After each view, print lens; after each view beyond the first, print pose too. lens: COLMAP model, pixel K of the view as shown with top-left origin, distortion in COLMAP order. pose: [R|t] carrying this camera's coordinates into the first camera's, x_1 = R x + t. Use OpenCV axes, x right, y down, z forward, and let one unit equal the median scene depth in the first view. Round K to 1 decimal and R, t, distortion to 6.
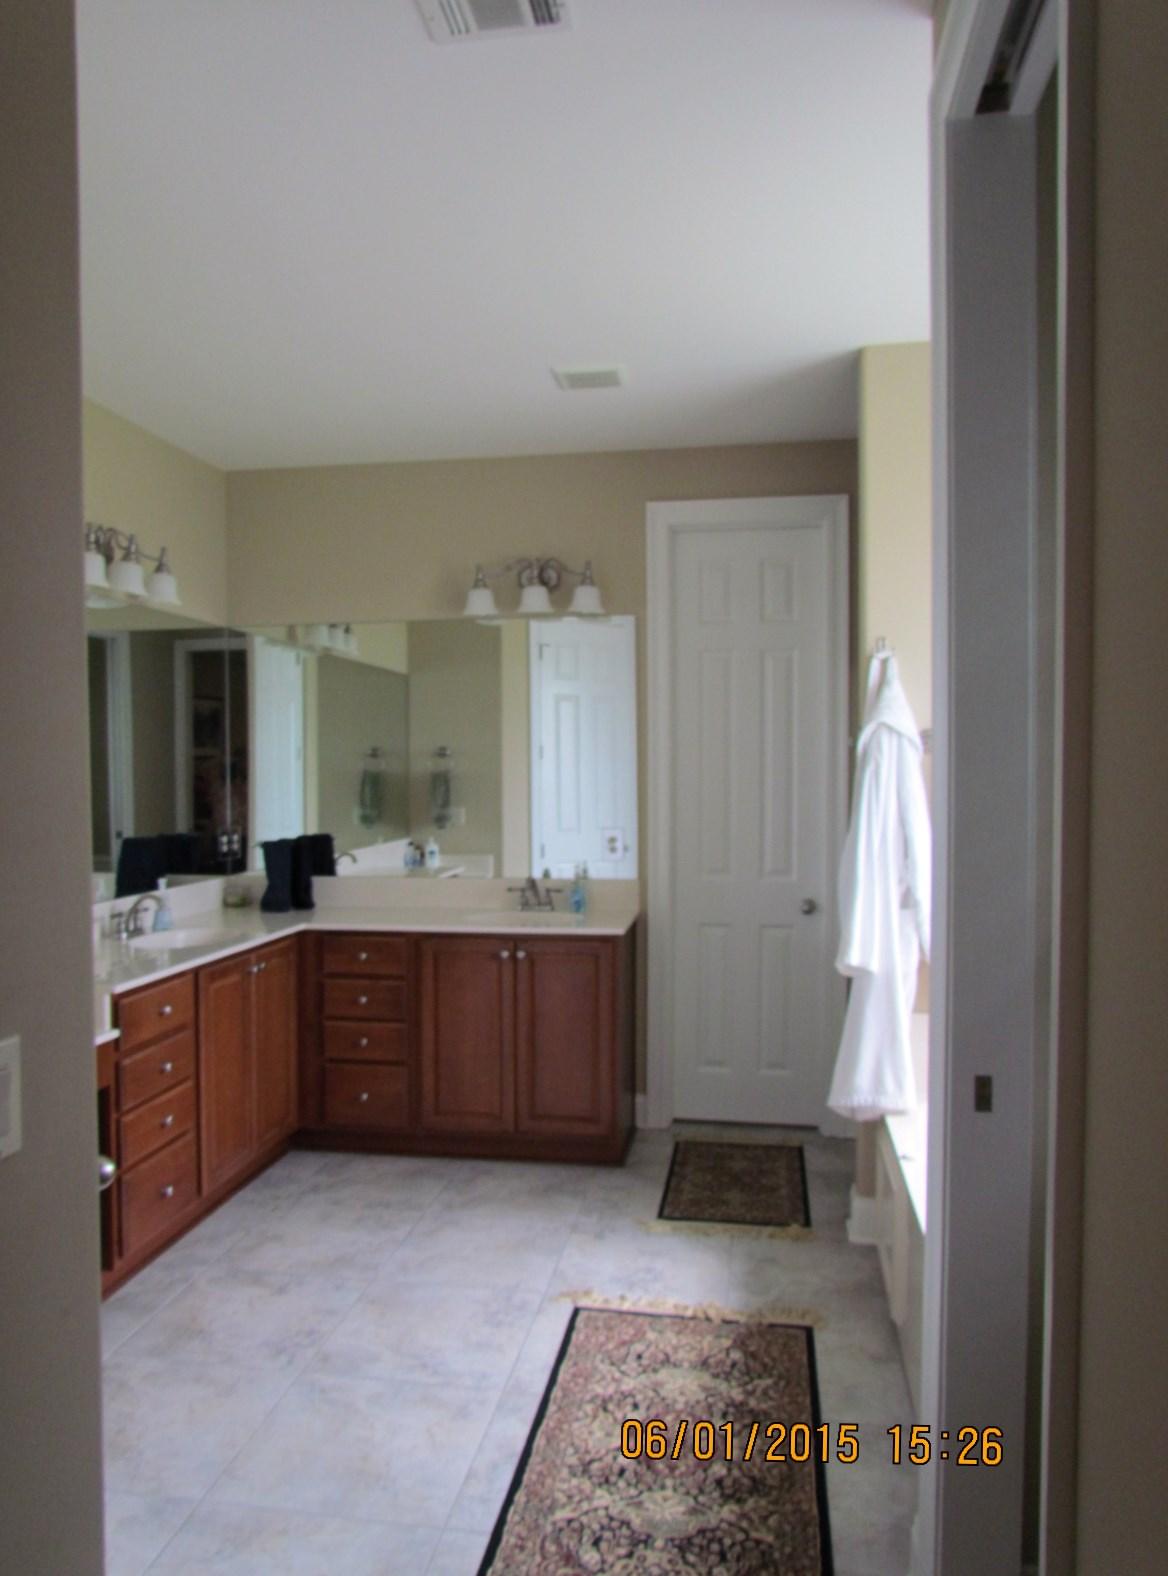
lens RADIAL K [[1132.1, 0, 584.0], [0, 1132.1, 788.0], [0, 0, 1]] dist [0.034319, 0.001689]
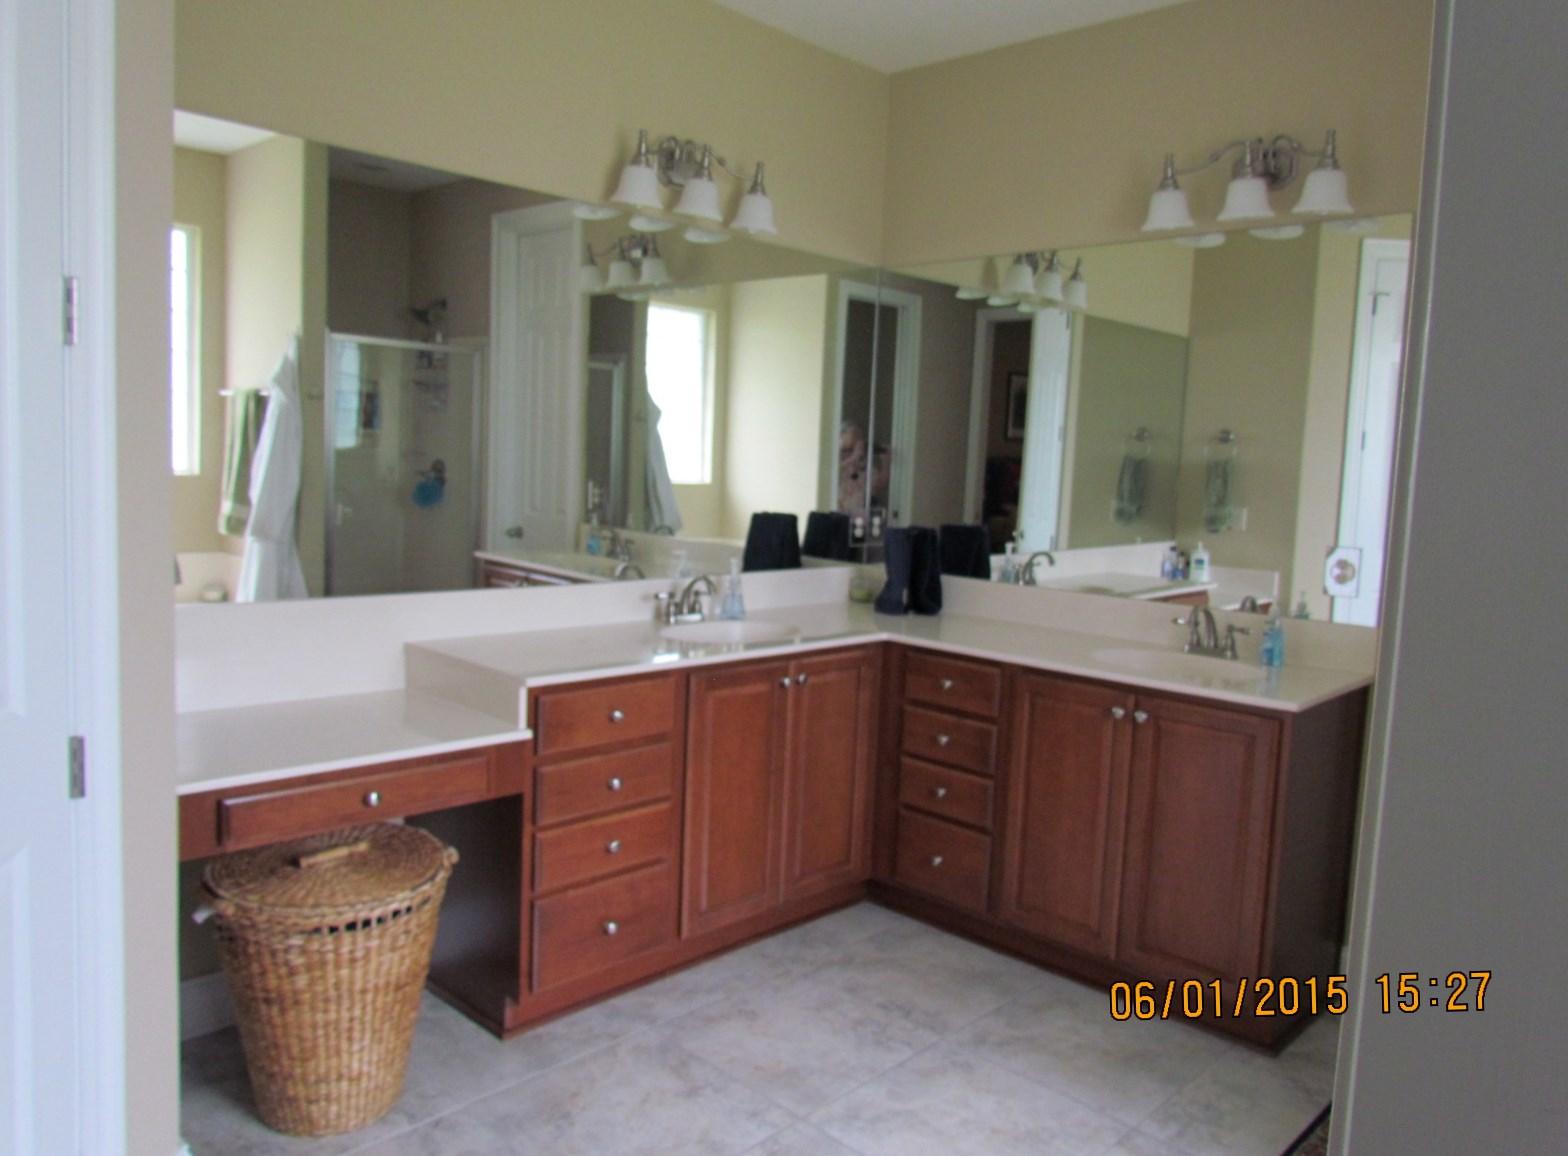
lens RADIAL K [[1164.3, 0, 787.9], [0, 1164.3, 559.8], [0, 0, 1]] dist [-0.013025, 0.000827]
pose [[0.826184, 0.092264, -0.555794, 0.147266], [-0.054497, 0.994961, 0.084159, 0.004378], [0.560758, -0.039242, 0.827049, 0.291695]]
